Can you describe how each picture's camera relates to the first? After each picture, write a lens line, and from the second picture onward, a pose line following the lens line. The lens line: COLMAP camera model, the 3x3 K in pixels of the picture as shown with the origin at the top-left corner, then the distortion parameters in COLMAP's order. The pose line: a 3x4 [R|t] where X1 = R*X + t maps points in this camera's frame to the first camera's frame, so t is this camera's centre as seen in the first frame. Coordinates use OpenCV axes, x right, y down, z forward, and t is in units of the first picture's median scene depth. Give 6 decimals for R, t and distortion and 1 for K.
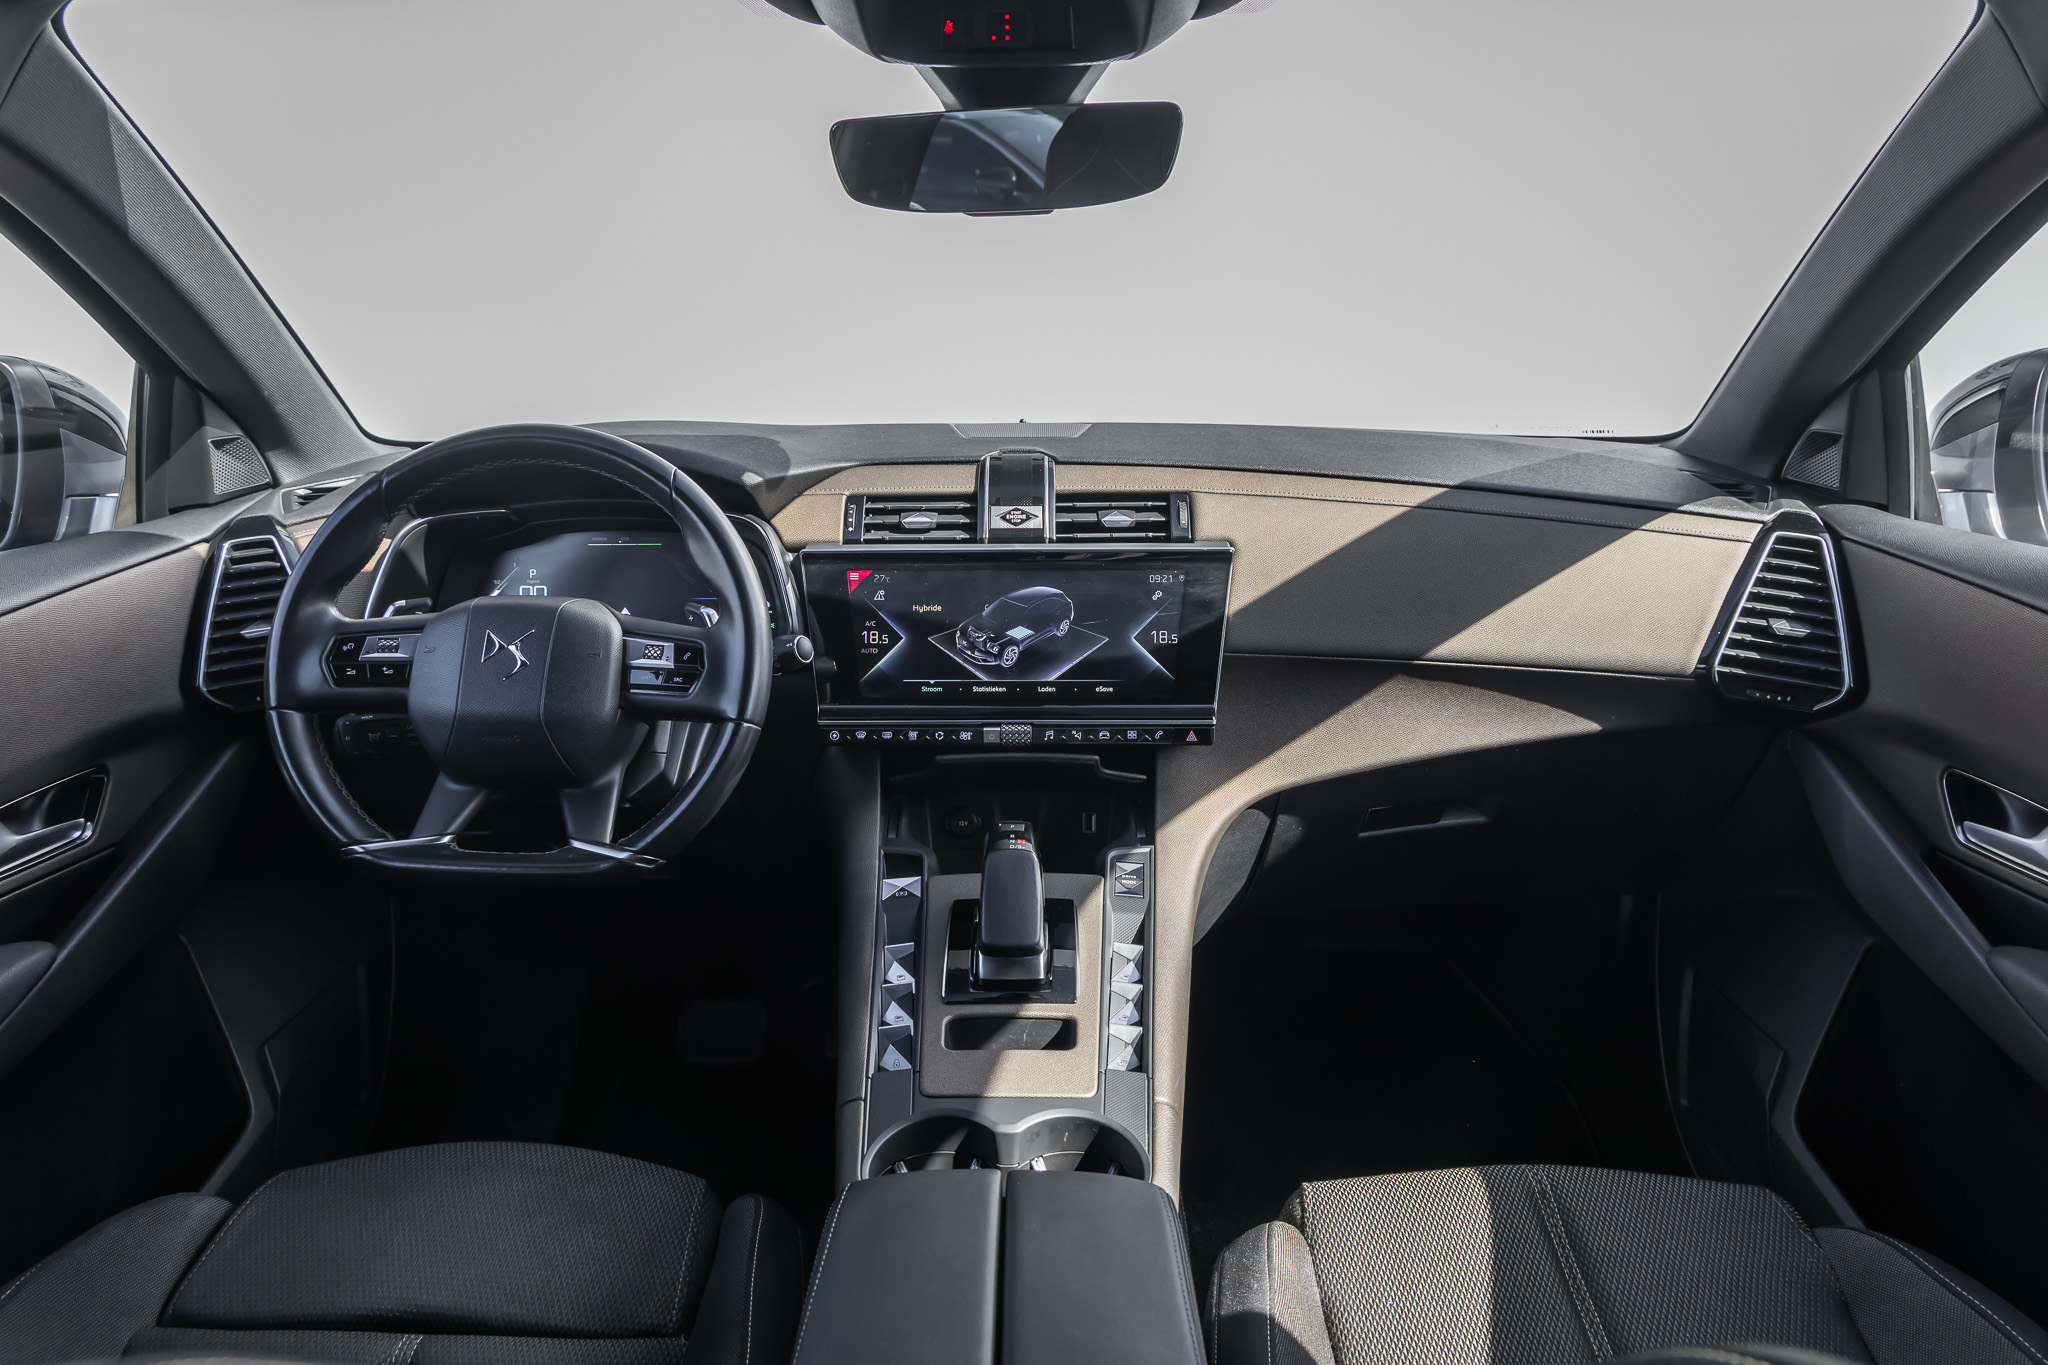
lens RADIAL K [[1414.1, 0, 1016.4], [0, 1414.1, 695.9], [0, 0, 1]] dist [-0.002425, -0.004815]
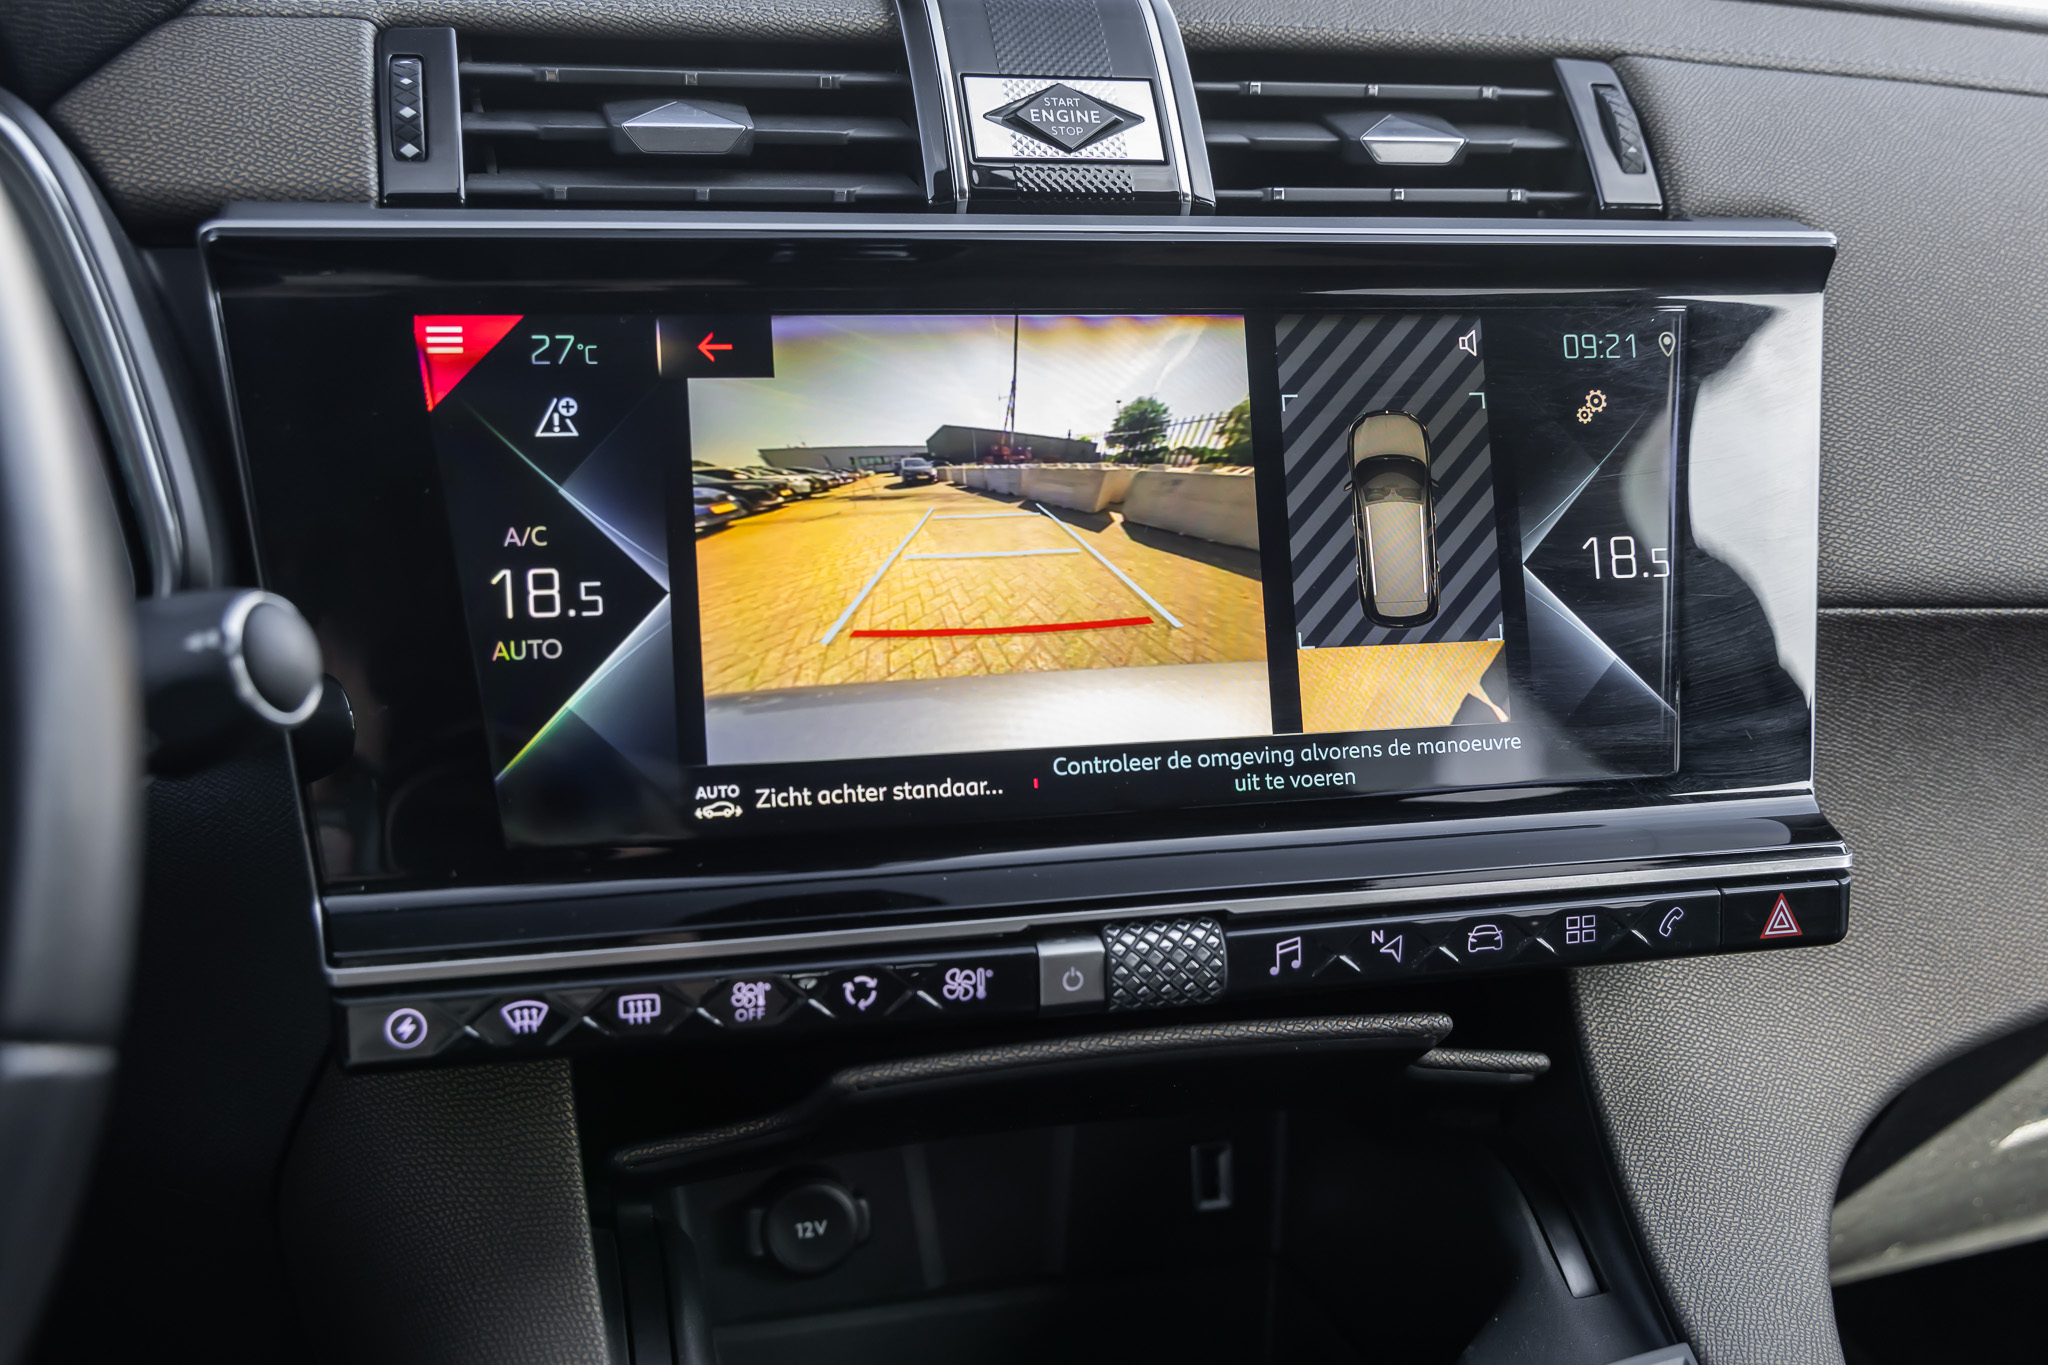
lens RADIAL K [[2202.0, 0, 1034.2], [0, 2202.0, 670.7], [0, 0, 1]] dist [0.026736, 0.000000]
pose [[0.963013, -0.042623, 0.266061, -0.120694], [0.043604, 0.999046, 0.002221, -0.025479], [-0.265902, 0.009463, 0.963954, 0.616875]]
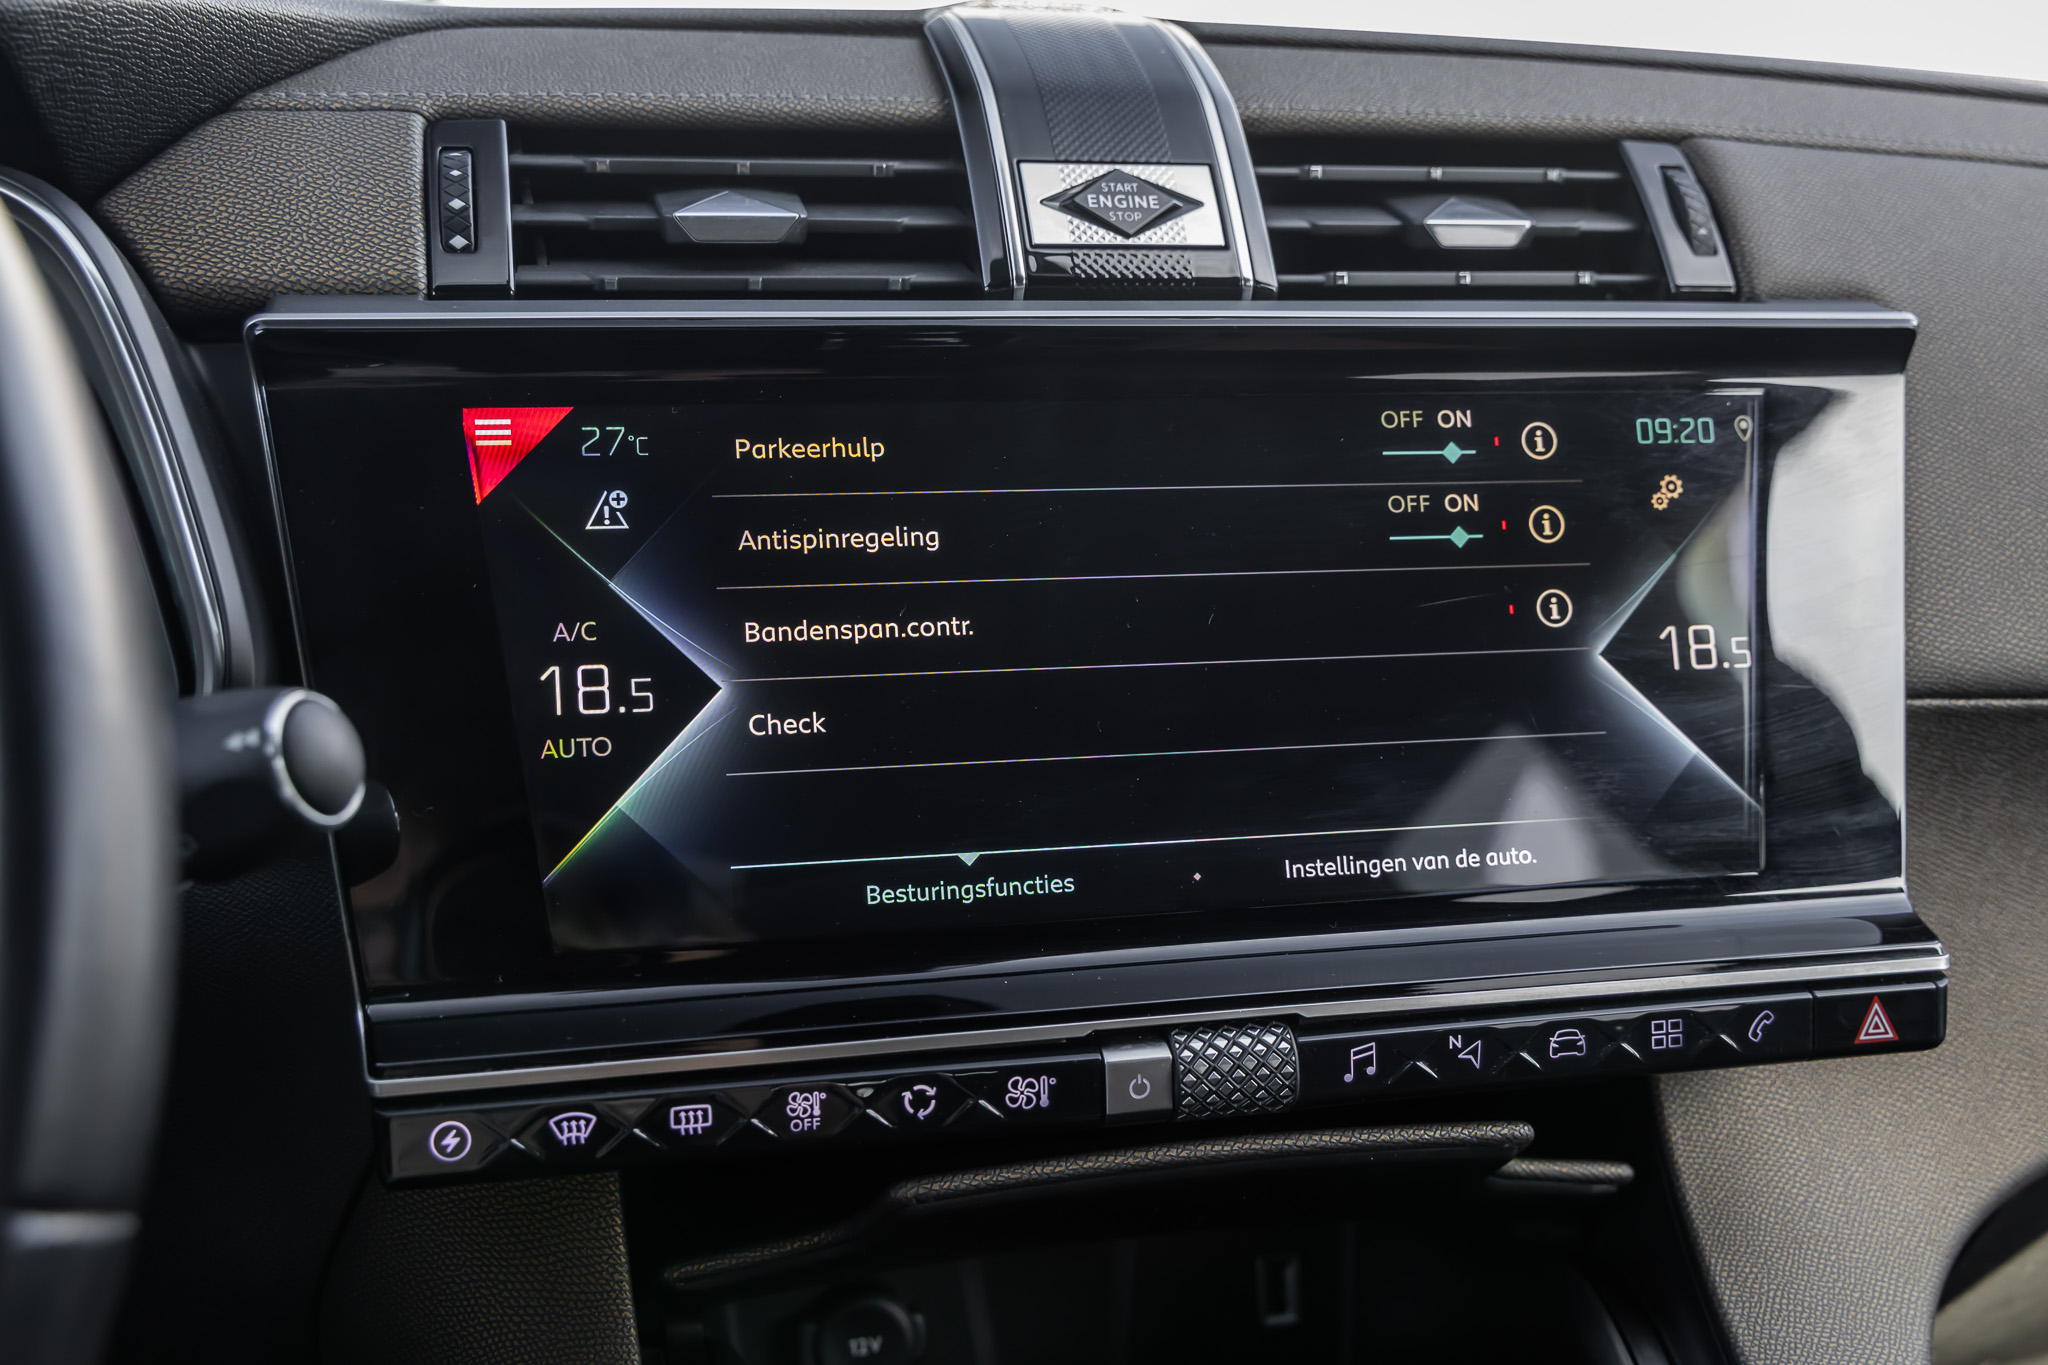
lens RADIAL K [[2202.0, 0, 1033.9], [0, 2202.0, 687.7], [0, 0, 1]] dist [0.026736, 0.000000]
pose [[0.967916, -0.038057, 0.248374, -0.120711], [0.048711, 0.998131, -0.036890, -0.024771], [-0.246506, 0.047805, 0.967961, 0.628717]]
